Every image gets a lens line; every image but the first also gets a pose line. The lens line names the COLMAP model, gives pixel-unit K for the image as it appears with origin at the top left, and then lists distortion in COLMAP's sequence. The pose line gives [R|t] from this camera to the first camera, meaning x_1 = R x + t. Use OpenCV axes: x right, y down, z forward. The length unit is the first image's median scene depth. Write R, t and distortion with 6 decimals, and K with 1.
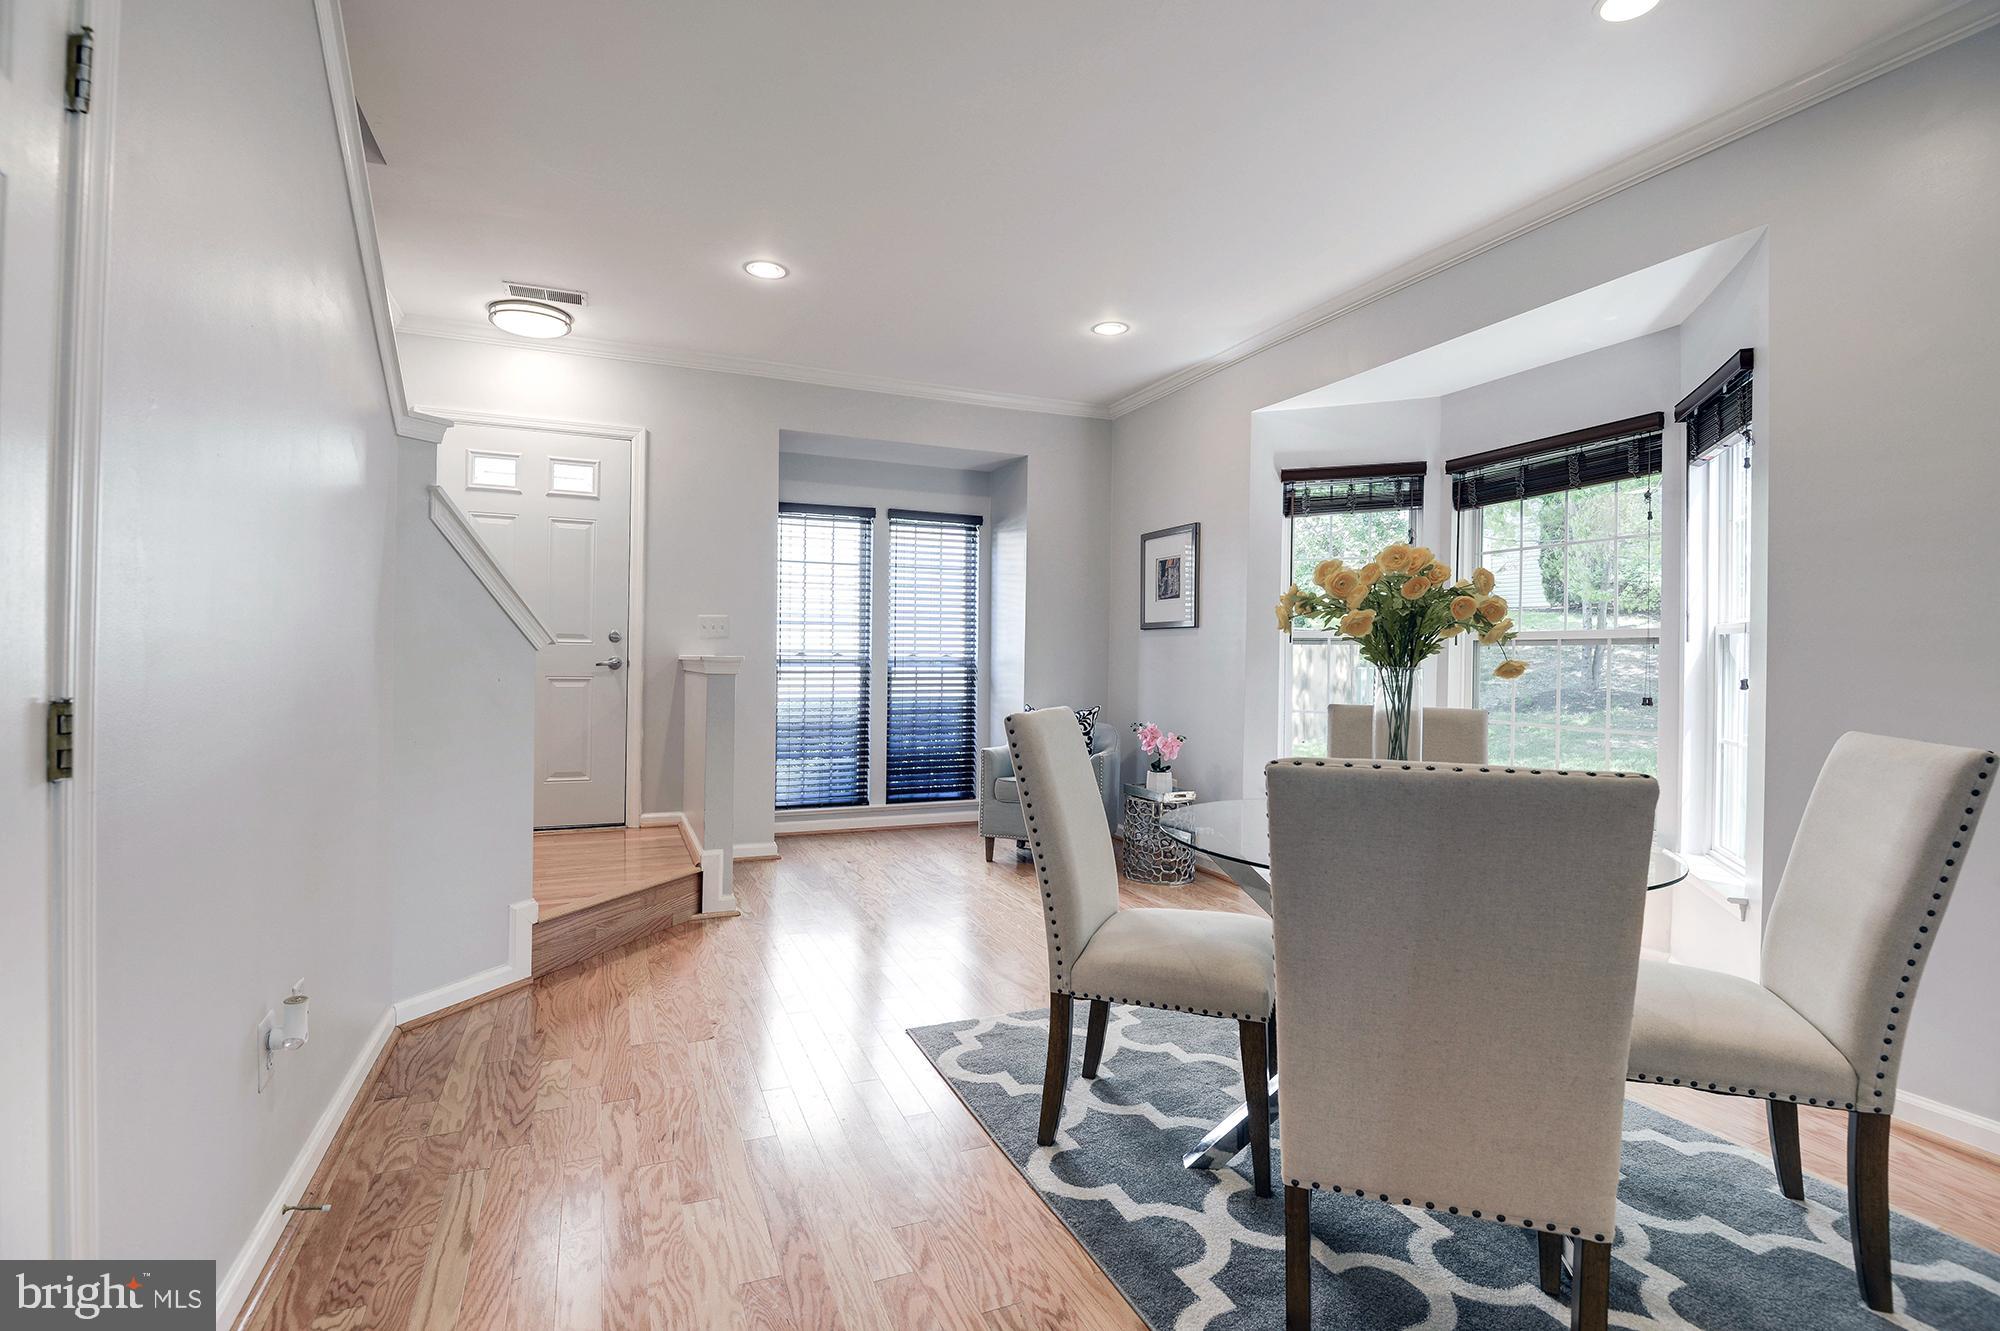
lens RADIAL K [[942.5, 0, 992.7], [0, 942.5, 660.2], [0, 0, 1]] dist [-0.003654, -0.011099]
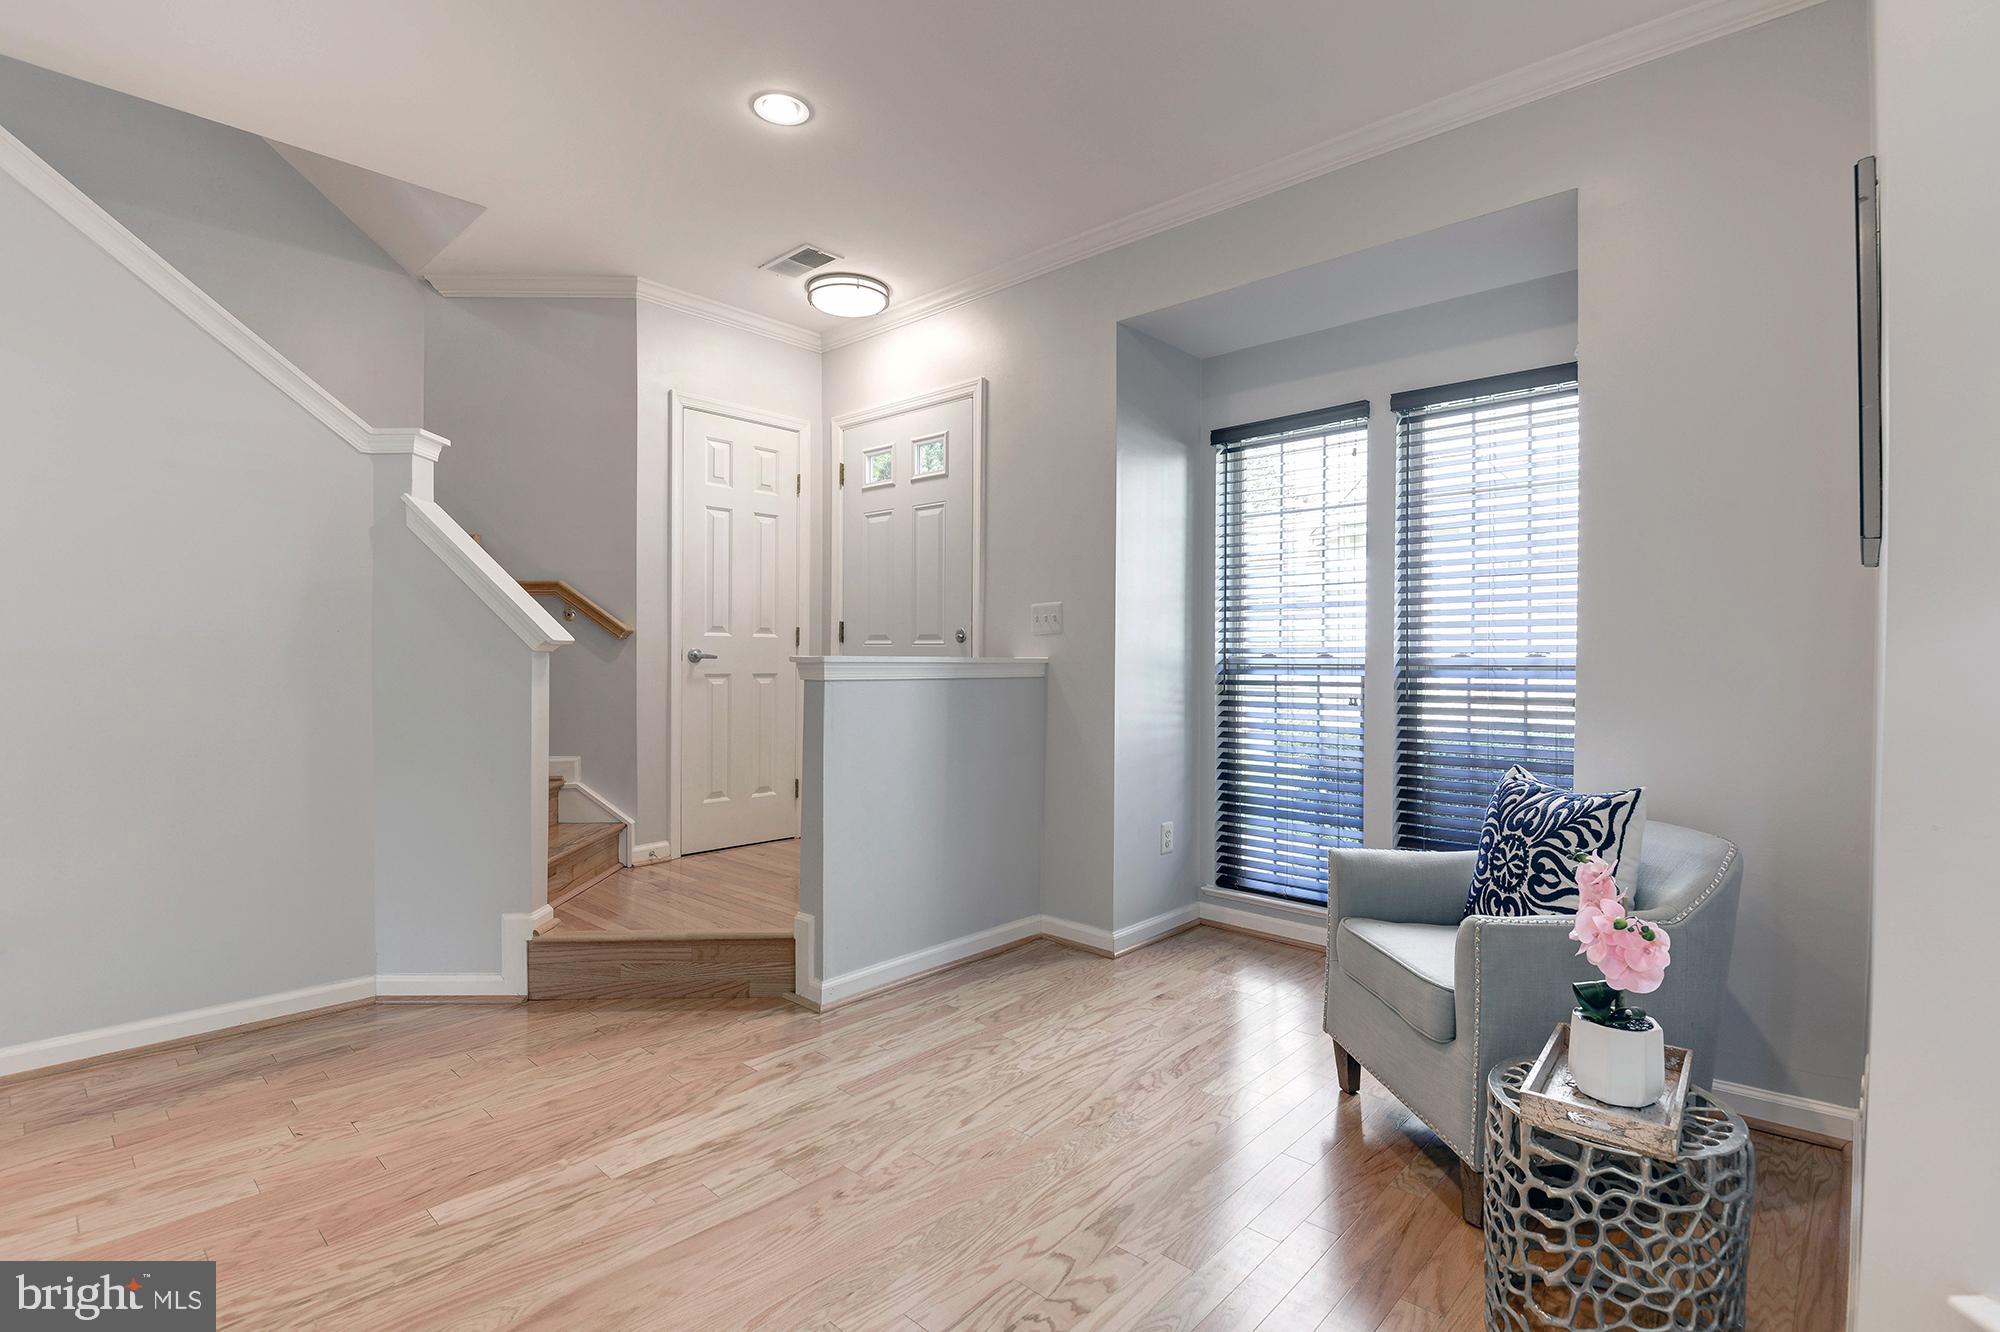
lens RADIAL K [[942.5, 0, 998.2], [0, 942.5, 658.7], [0, 0, 1]] dist [-0.003654, -0.011099]
pose [[0.411101, -0.008771, -0.911548, 0.377885], [-0.003135, 0.999934, -0.011035, 0.004270], [0.911584, 0.007394, 0.411046, 0.692854]]
